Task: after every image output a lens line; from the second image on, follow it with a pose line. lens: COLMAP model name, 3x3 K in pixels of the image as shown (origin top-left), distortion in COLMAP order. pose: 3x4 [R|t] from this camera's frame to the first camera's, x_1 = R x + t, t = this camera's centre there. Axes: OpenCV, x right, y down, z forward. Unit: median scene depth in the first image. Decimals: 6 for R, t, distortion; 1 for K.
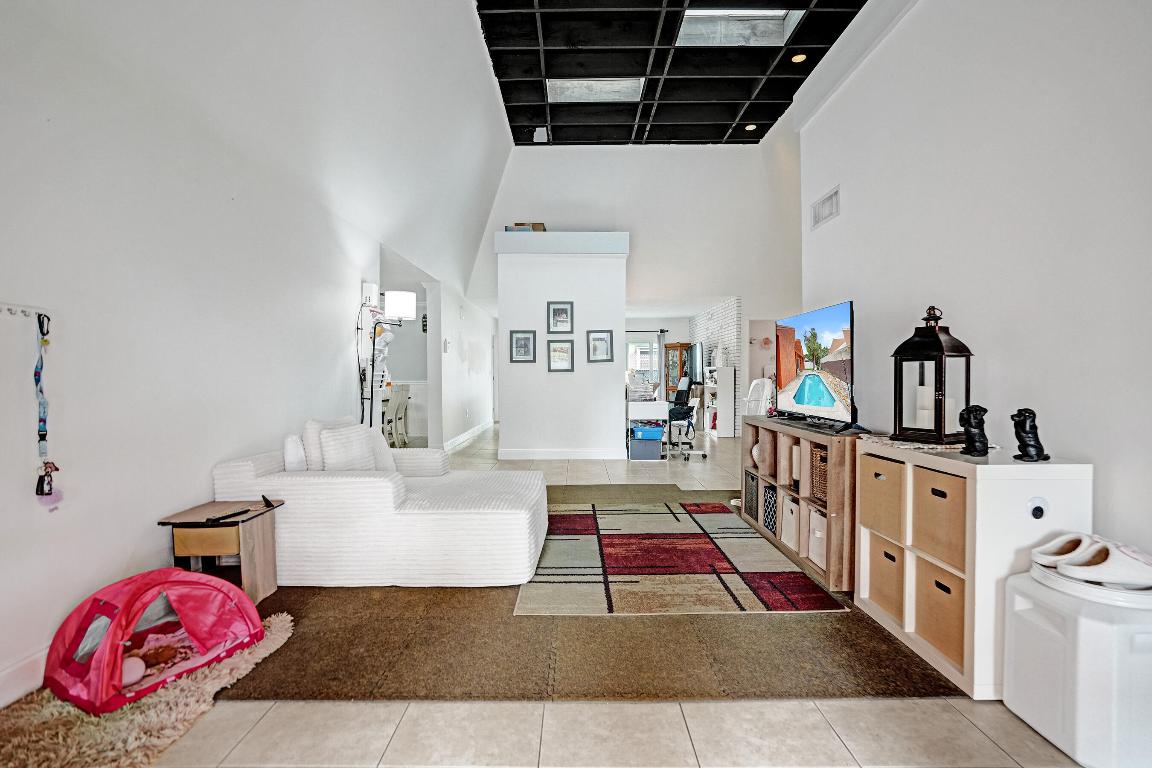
lens RADIAL K [[556.1, 0, 575.2], [0, 556.1, 383.6], [0, 0, 1]] dist [-0.027710, 0.001314]
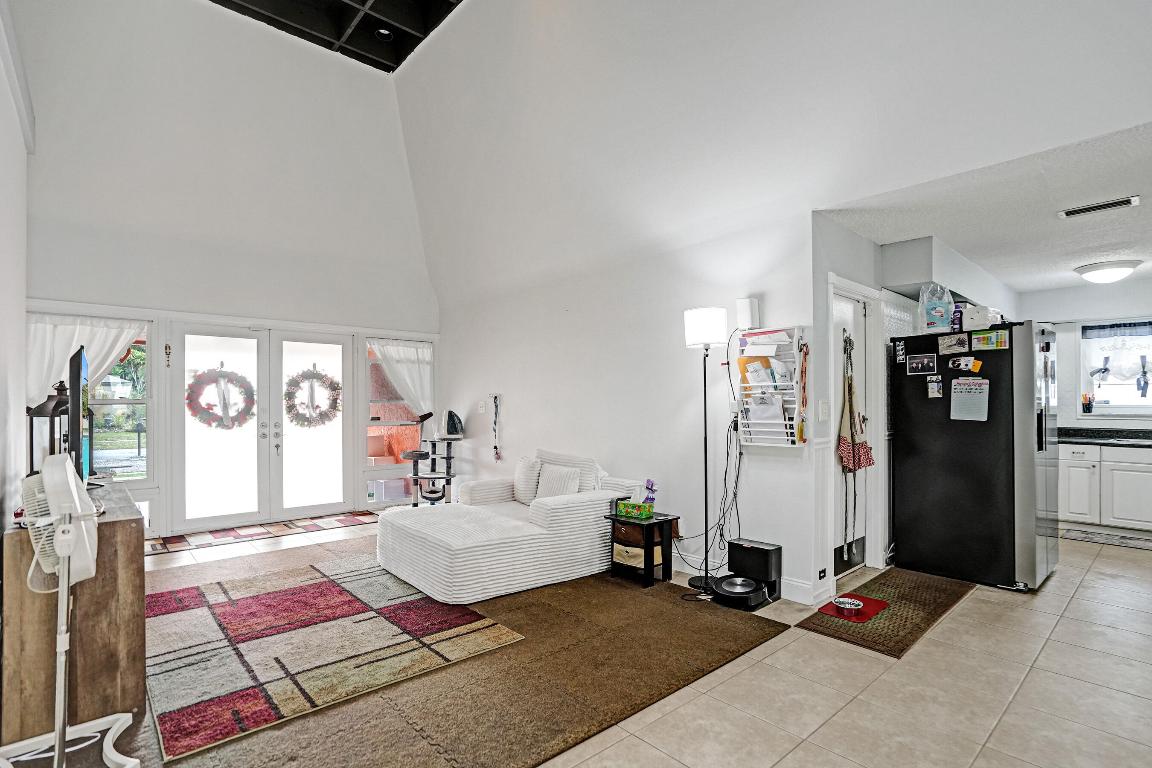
lens RADIAL K [[556.1, 0, 577.9], [0, 556.1, 395.0], [0, 0, 1]] dist [-0.027710, 0.001314]
pose [[-0.746444, -0.006011, -0.665422, 0.391797], [-0.010242, 0.999945, 0.002457, -0.075102], [0.665370, 0.008649, -0.746464, 1.902217]]
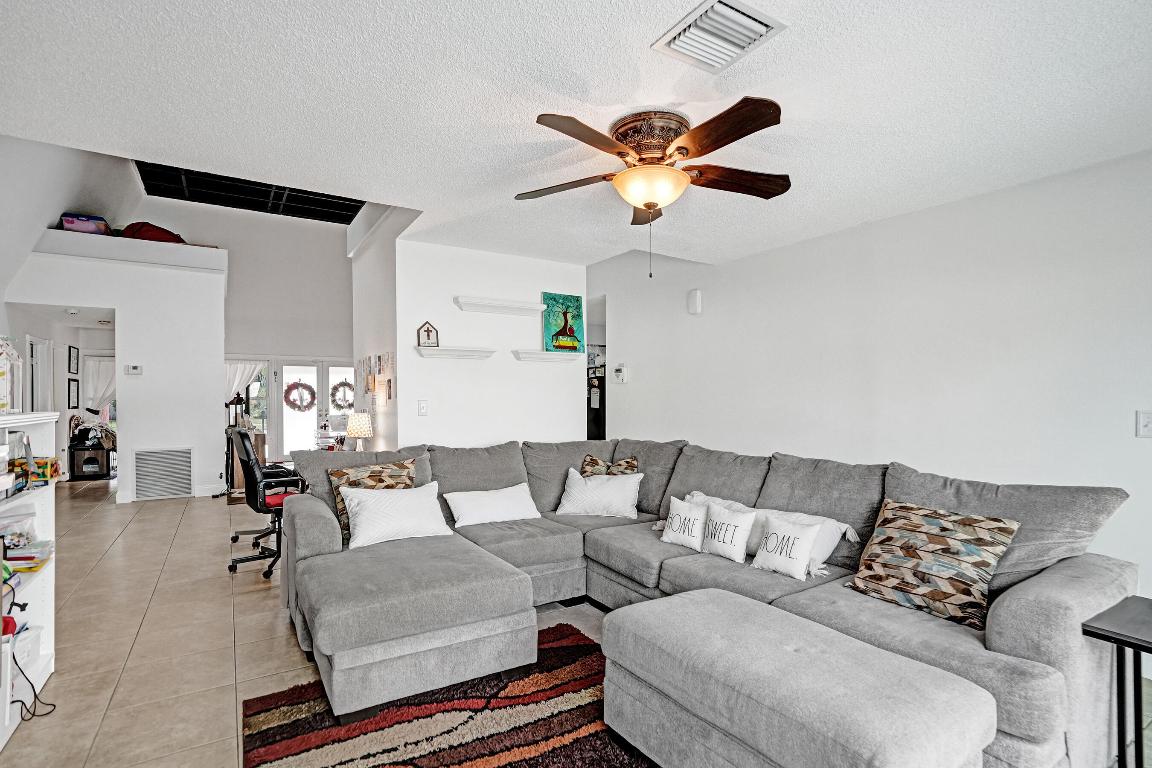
lens RADIAL K [[556.1, 0, 572.7], [0, 556.1, 389.3], [0, 0, 1]] dist [-0.027710, 0.001314]
pose [[-0.847720, -0.000569, -0.530444, 0.468170], [-0.006426, 0.999937, 0.009197, -0.135226], [0.530406, 0.011205, -0.847670, 3.685232]]
